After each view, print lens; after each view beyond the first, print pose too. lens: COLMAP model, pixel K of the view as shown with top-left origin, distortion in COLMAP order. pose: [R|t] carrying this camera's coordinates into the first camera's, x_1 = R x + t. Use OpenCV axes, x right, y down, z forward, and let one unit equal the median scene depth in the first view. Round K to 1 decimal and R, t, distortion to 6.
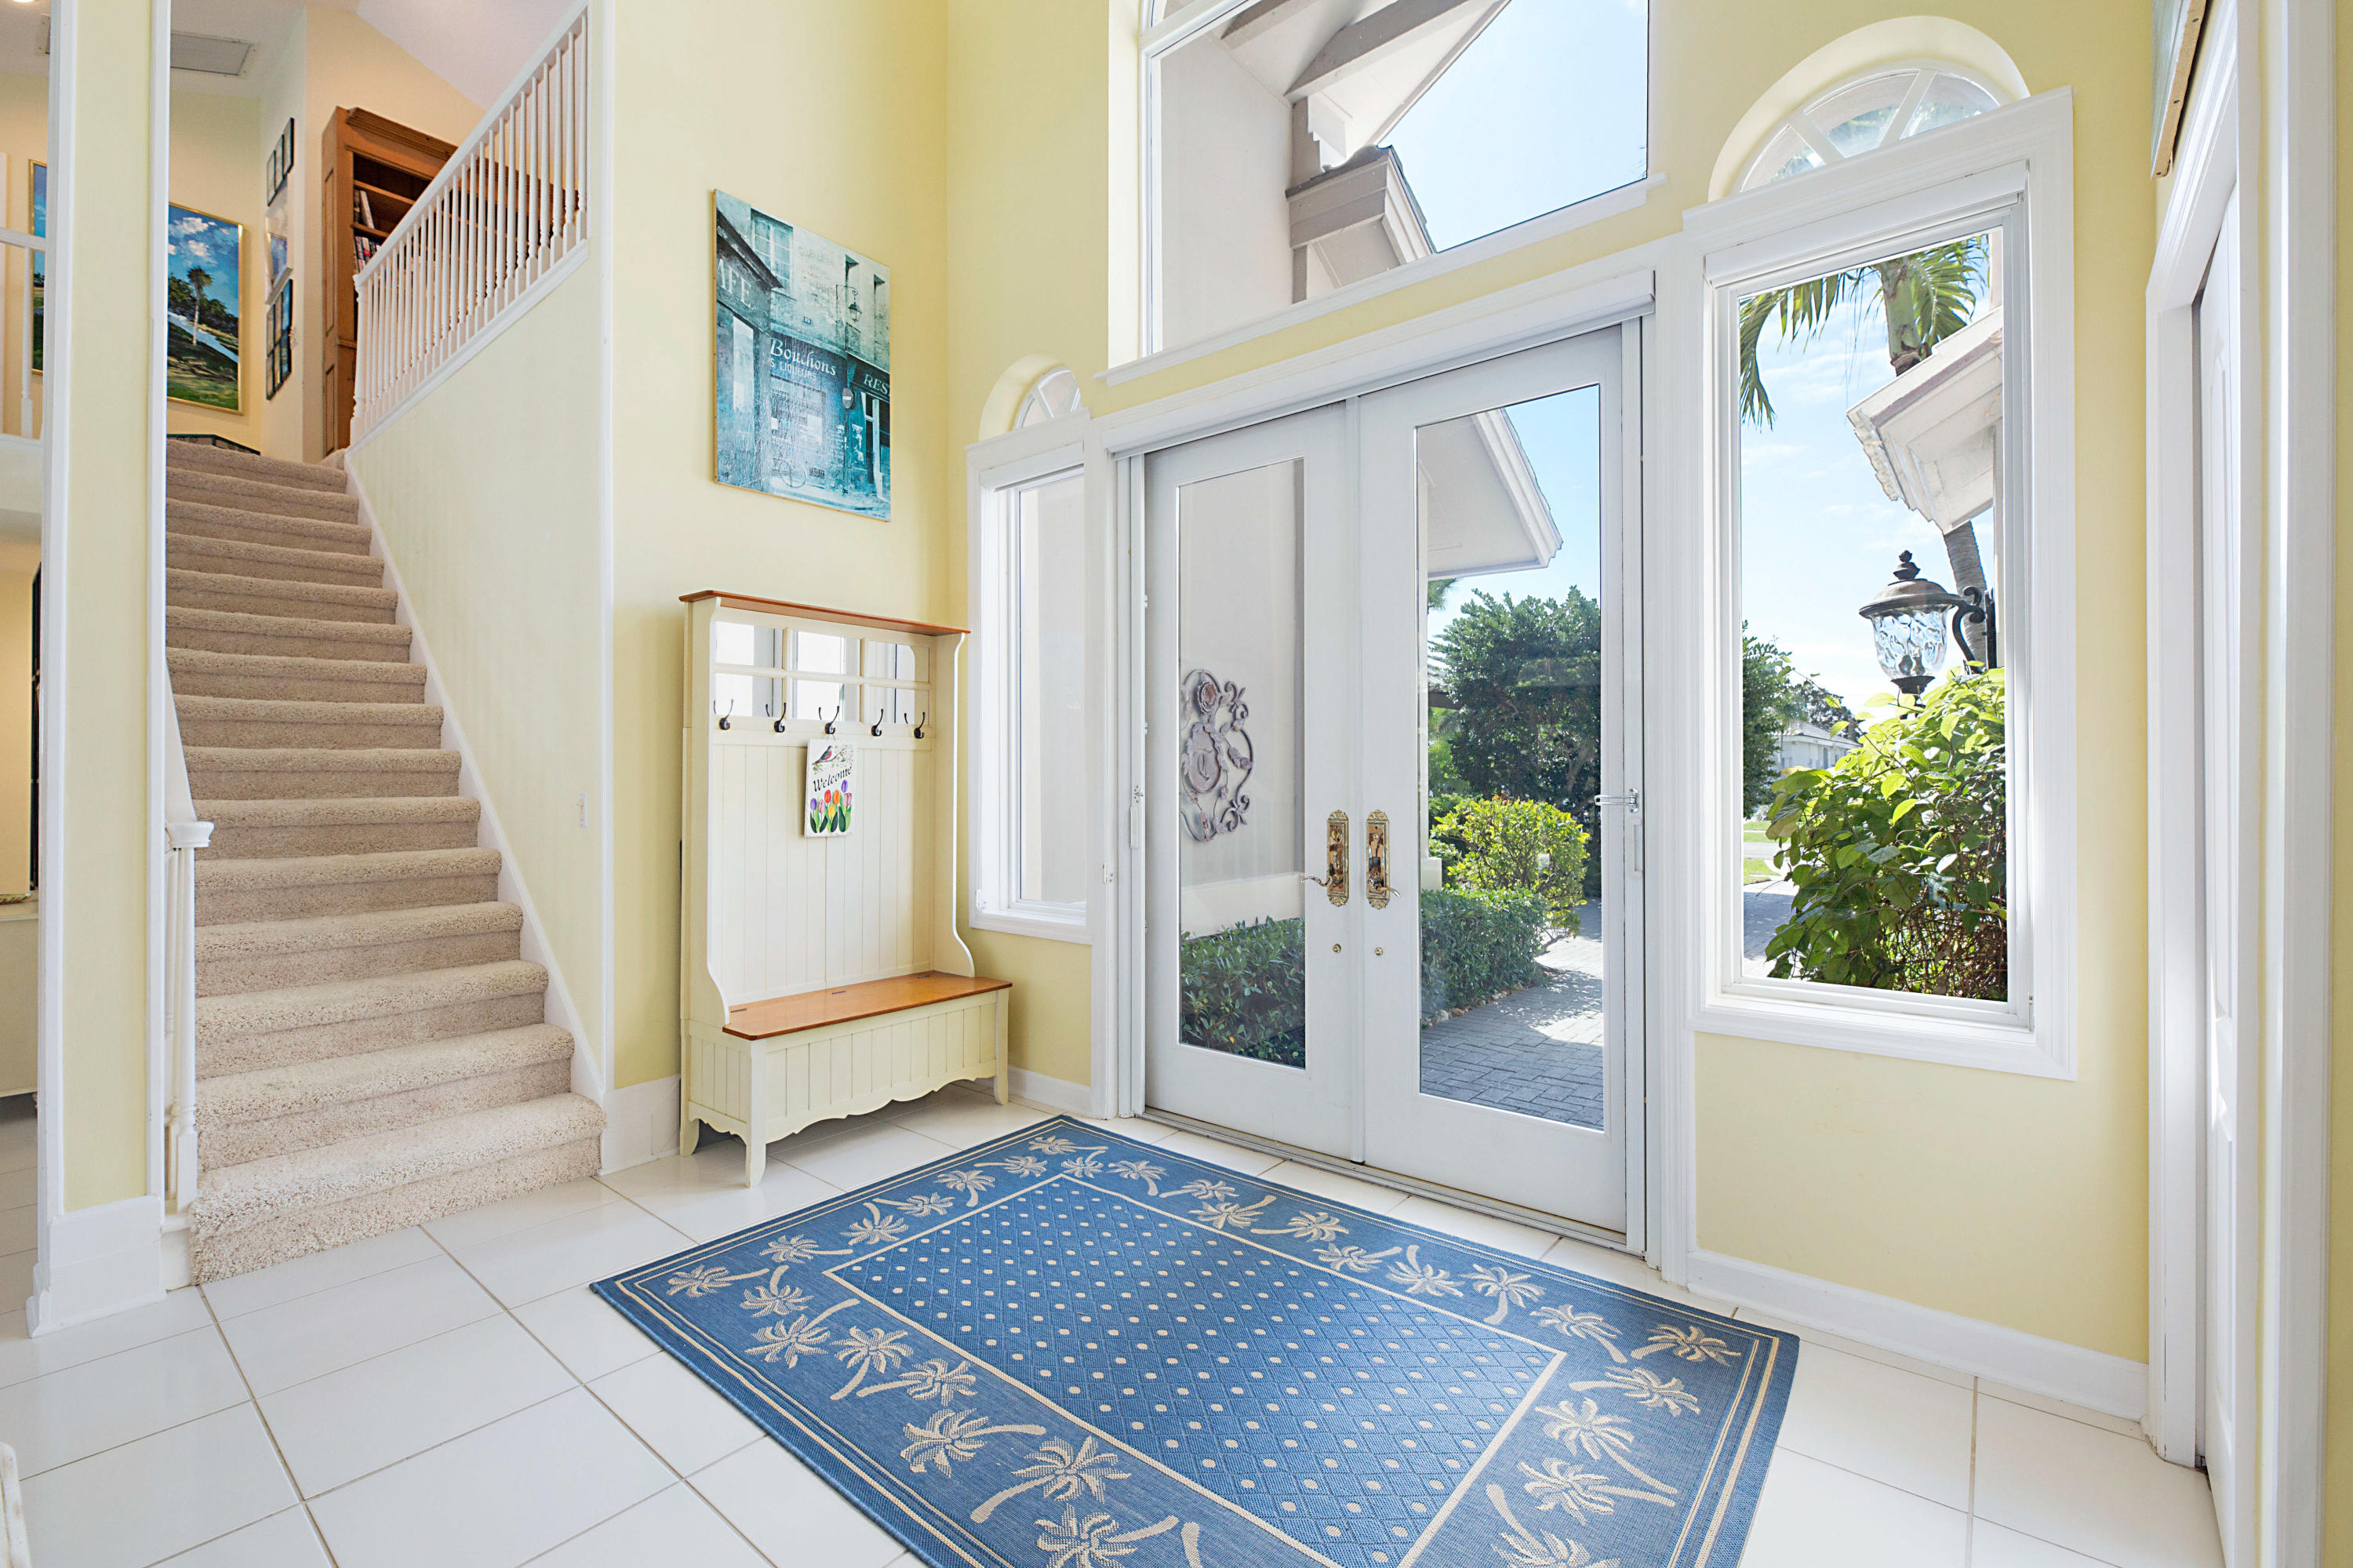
lens RADIAL K [[1009.8, 0, 1174.0], [0, 1009.8, 777.2], [0, 0, 1]] dist [-0.003439, -0.000126]
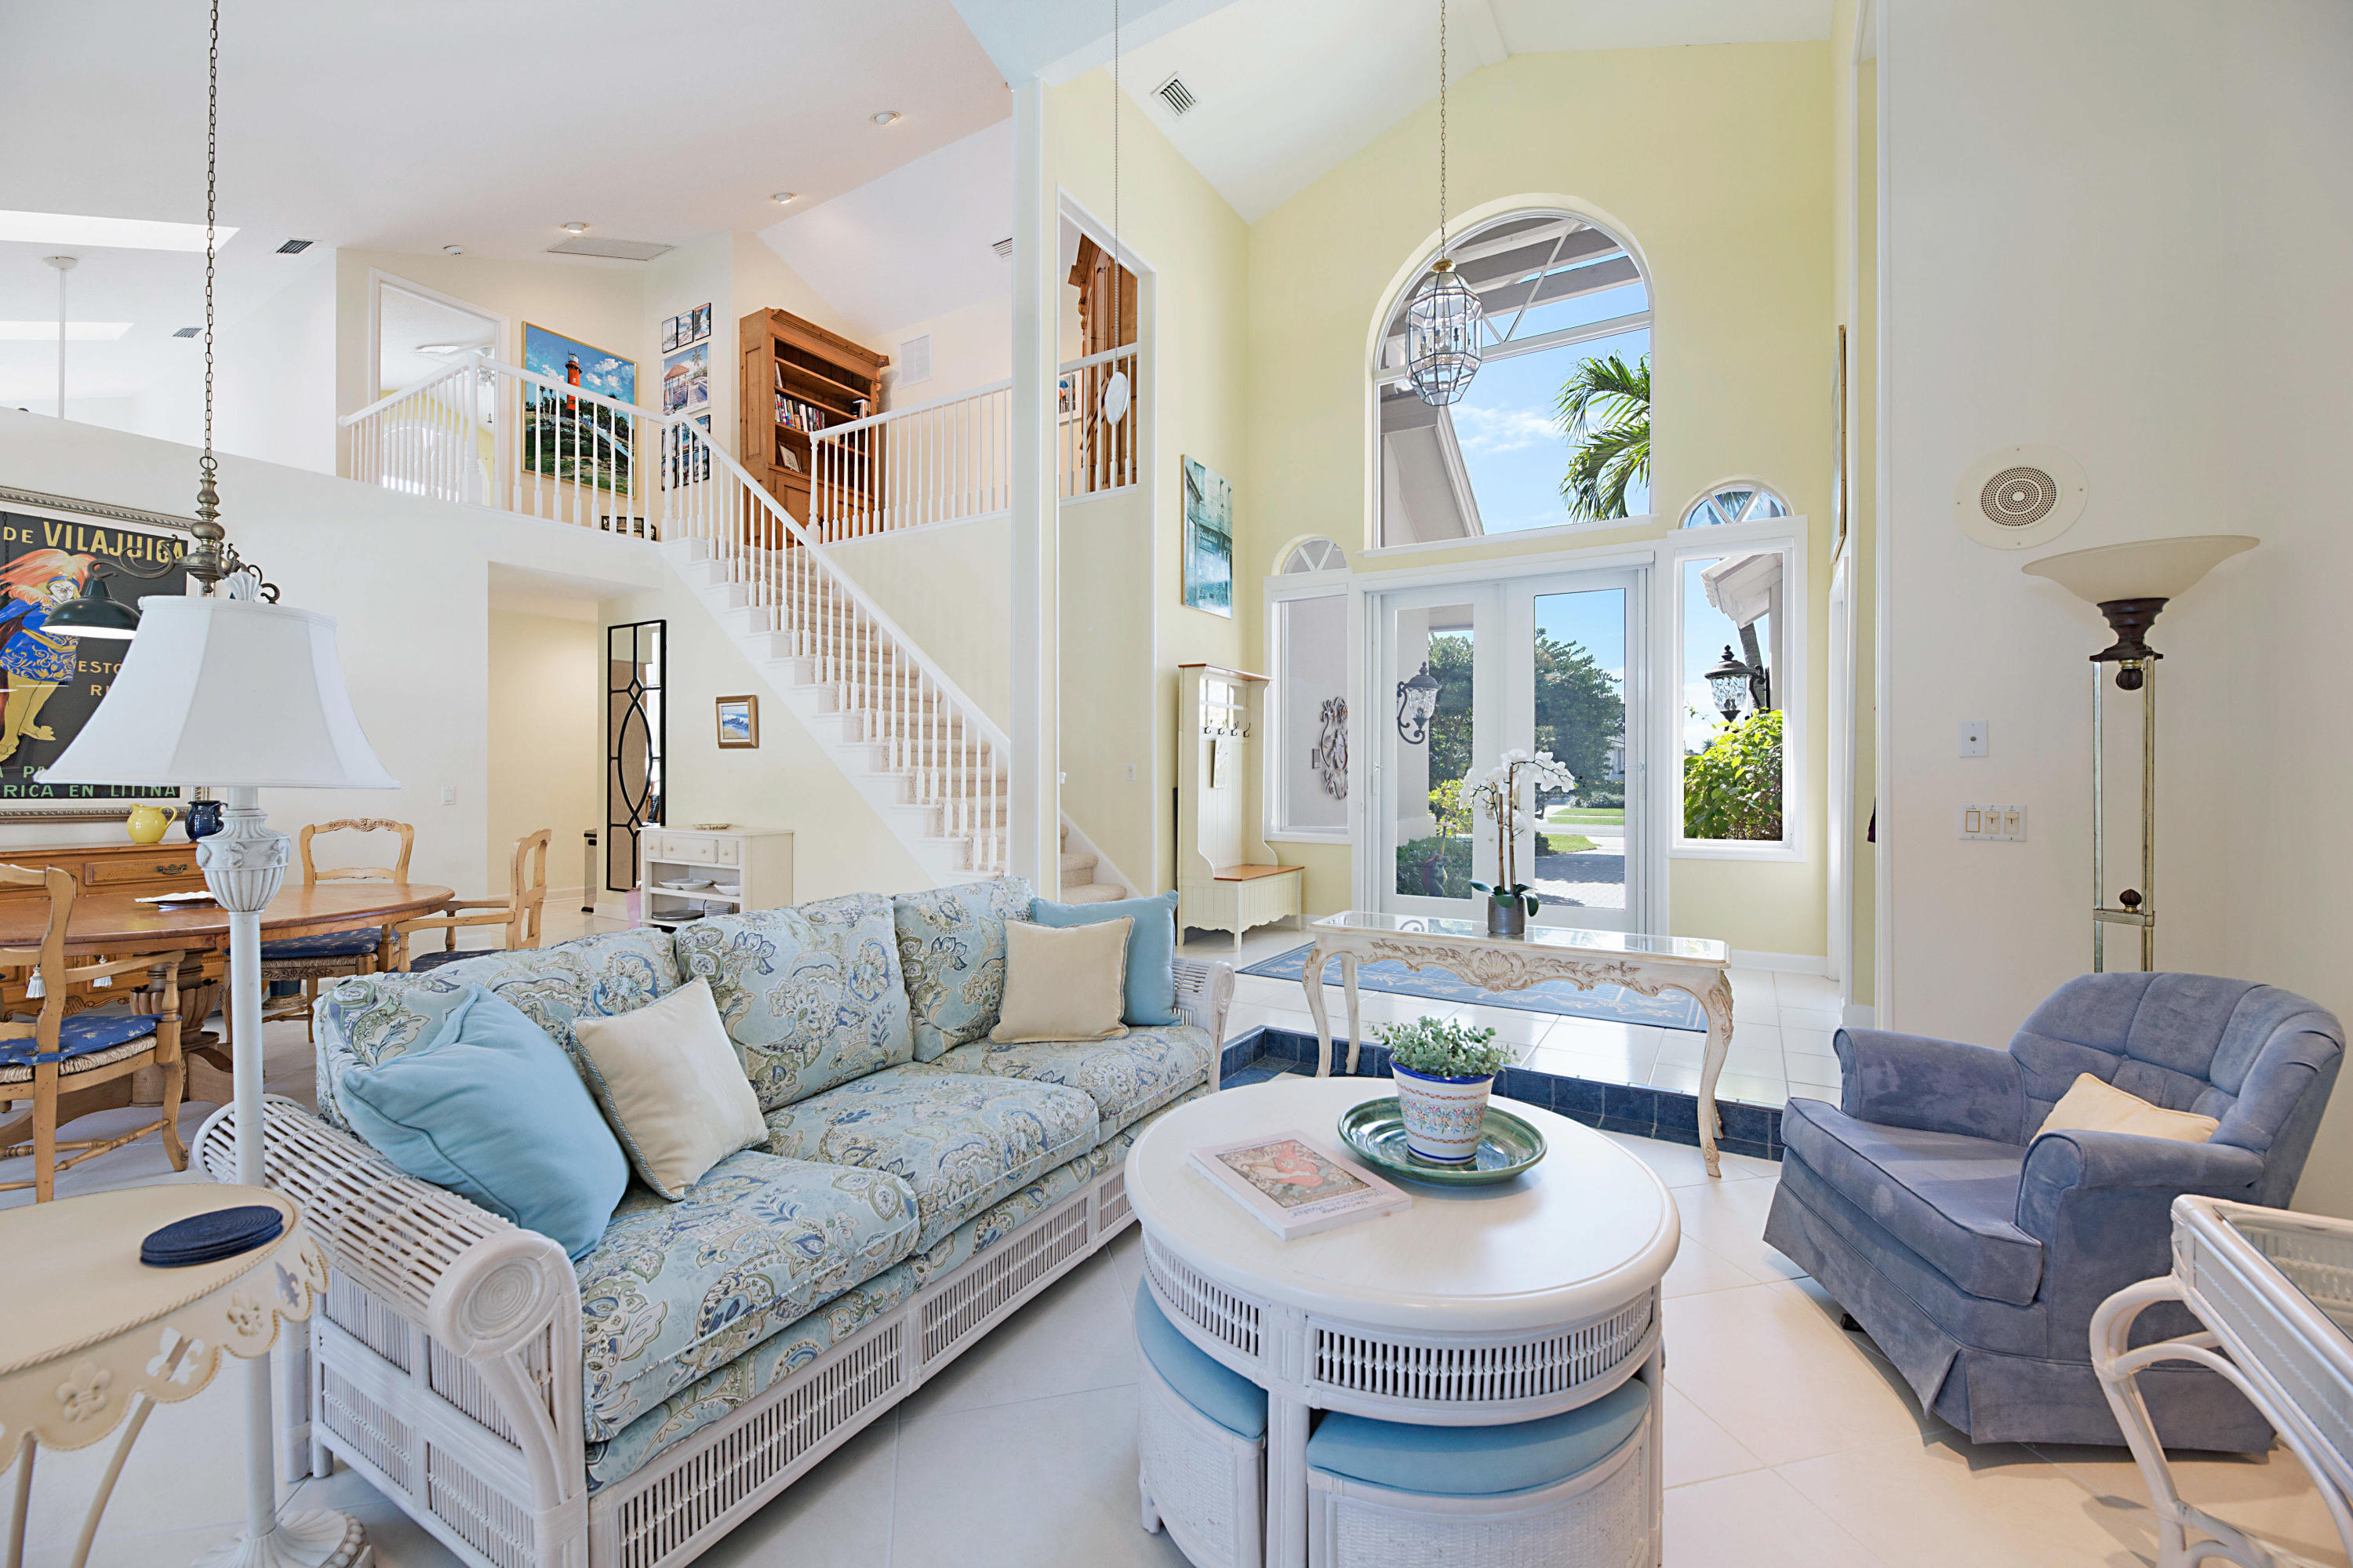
lens RADIAL K [[943.5, 0, 1177.7], [0, 943.5, 774.7], [0, 0, 1]] dist [-0.002794, -0.002370]
pose [[0.989143, 0.004024, 0.146904, -0.702063], [-0.004749, 0.999978, 0.004585, 0.025778], [-0.146882, -0.005233, 0.989140, -0.768142]]
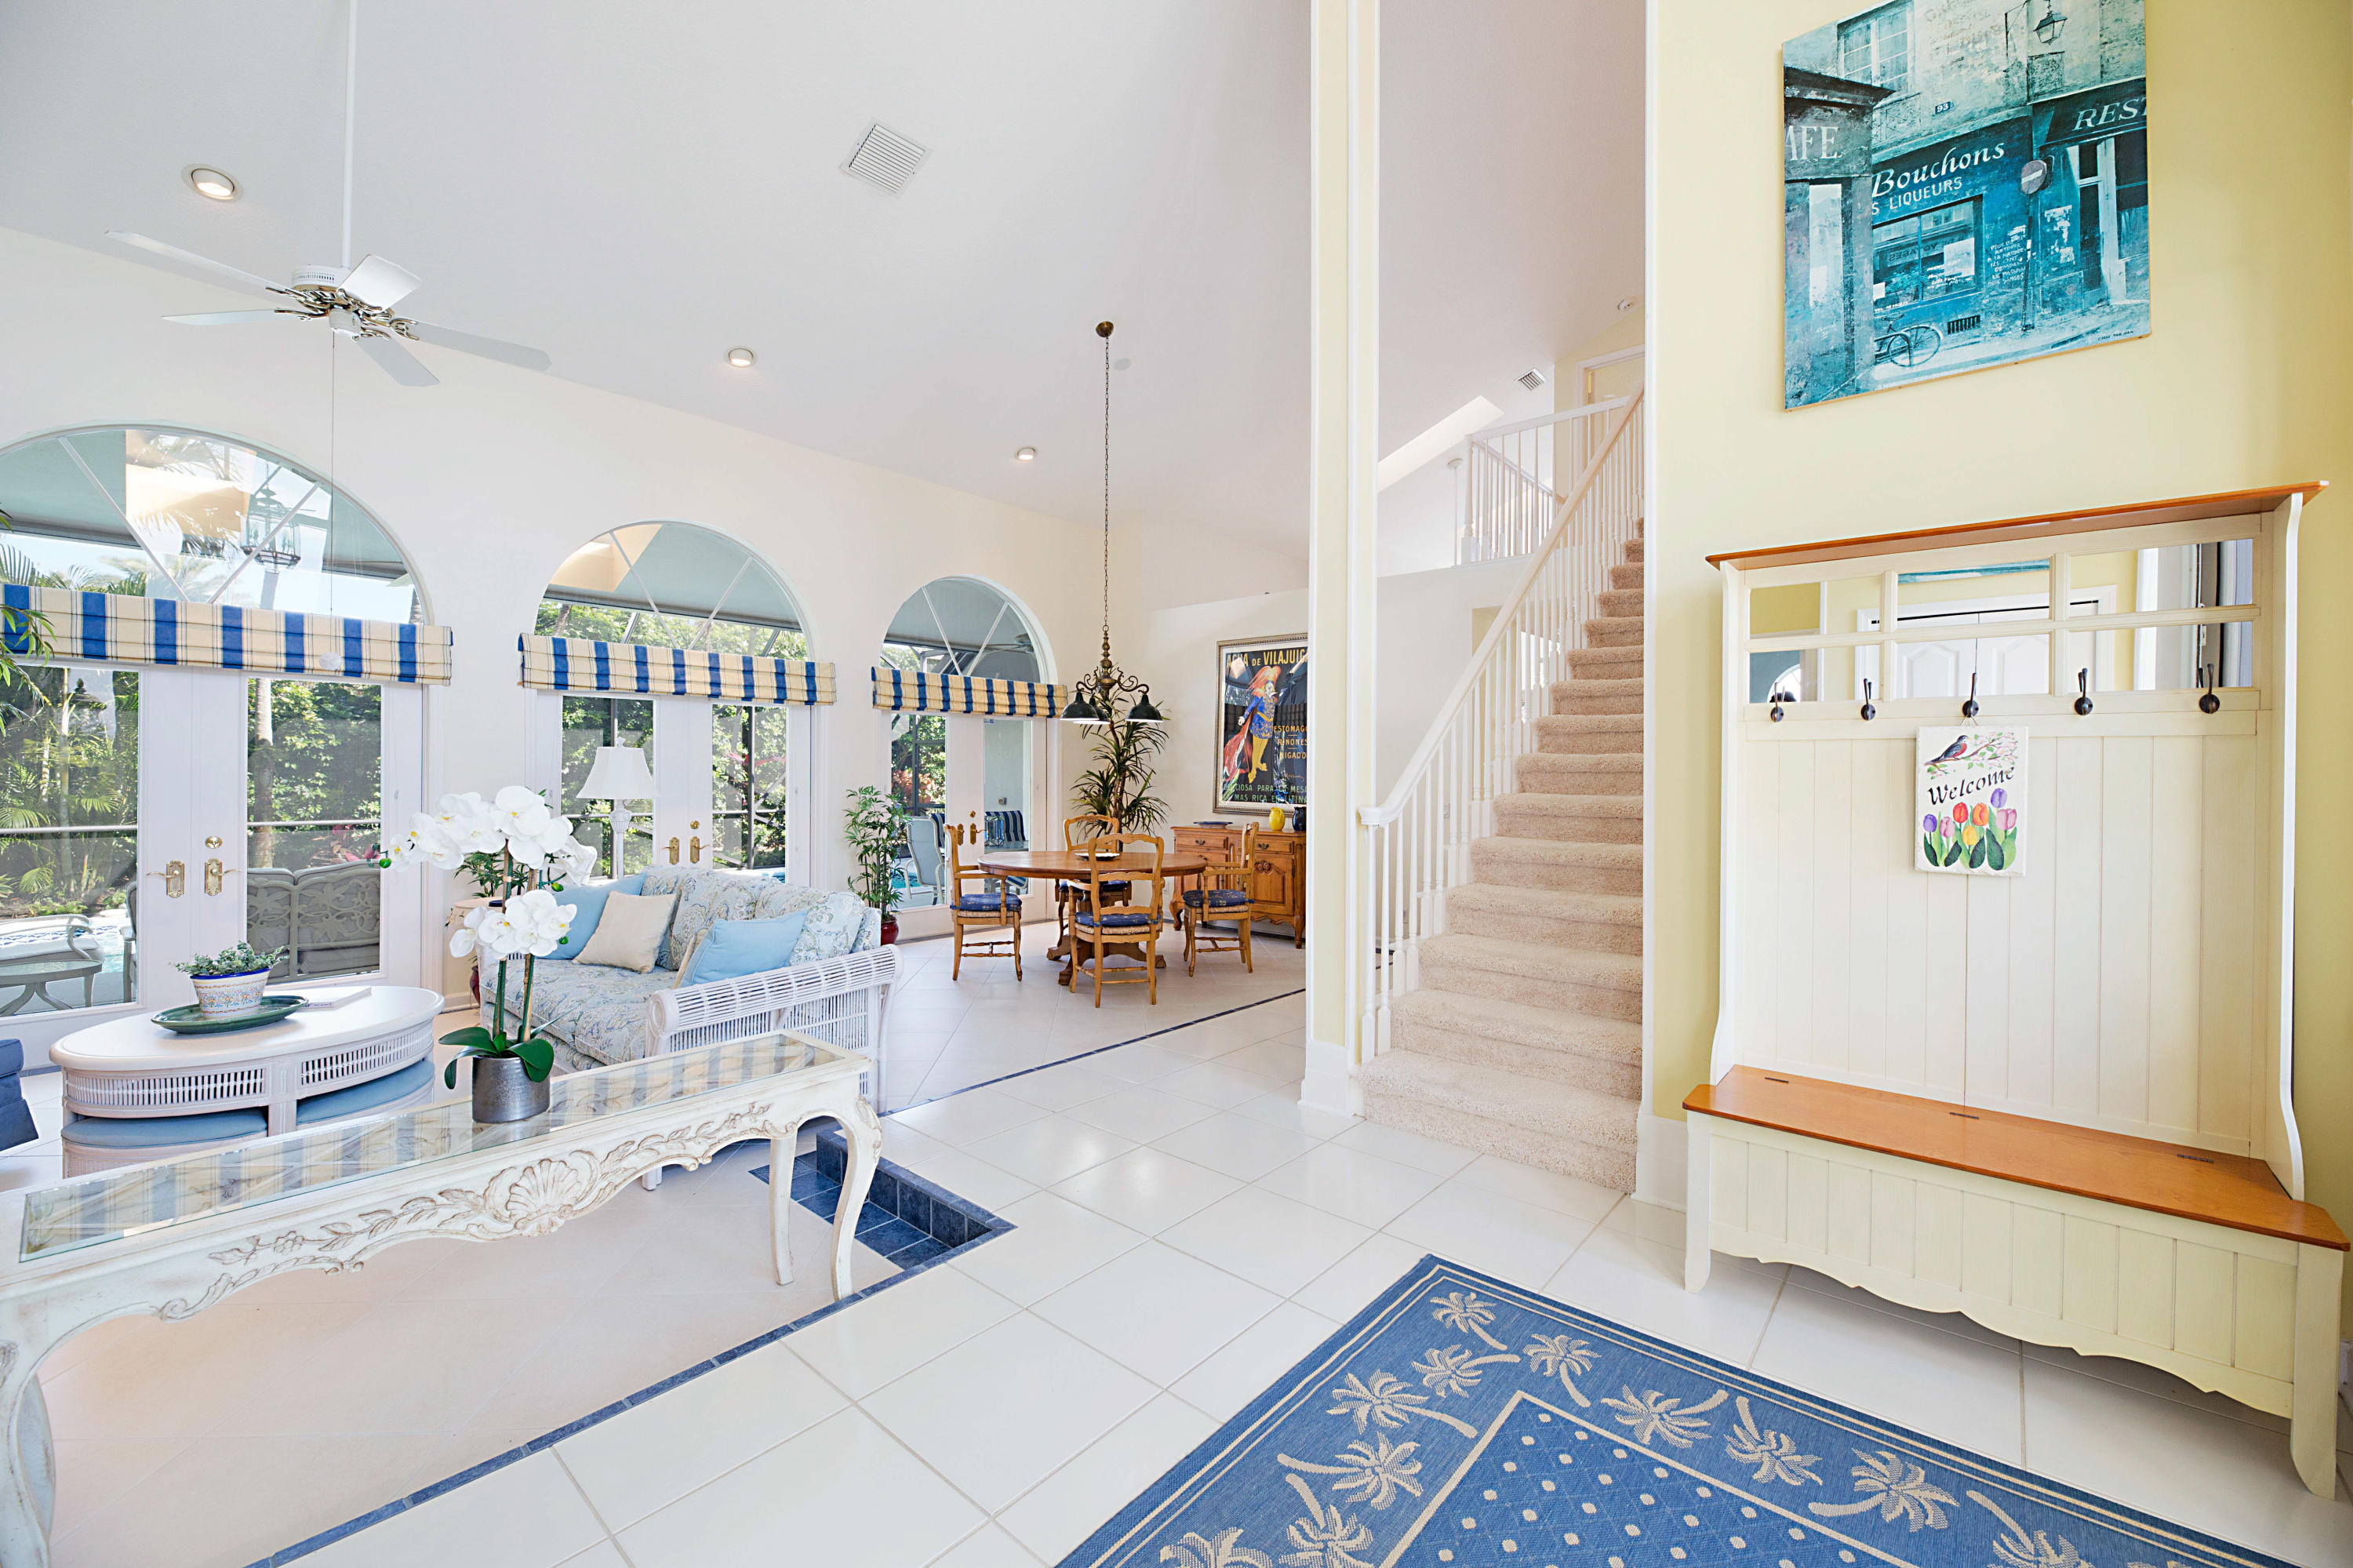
lens RADIAL K [[943.5, 0, 1177.4], [0, 943.5, 776.6], [0, 0, 1]] dist [-0.002794, -0.002370]
pose [[-0.034502, 0.006736, -0.999382, 0.294263], [-0.004649, 0.999965, 0.006900, -0.006471], [0.999394, 0.004884, -0.034469, 0.526557]]
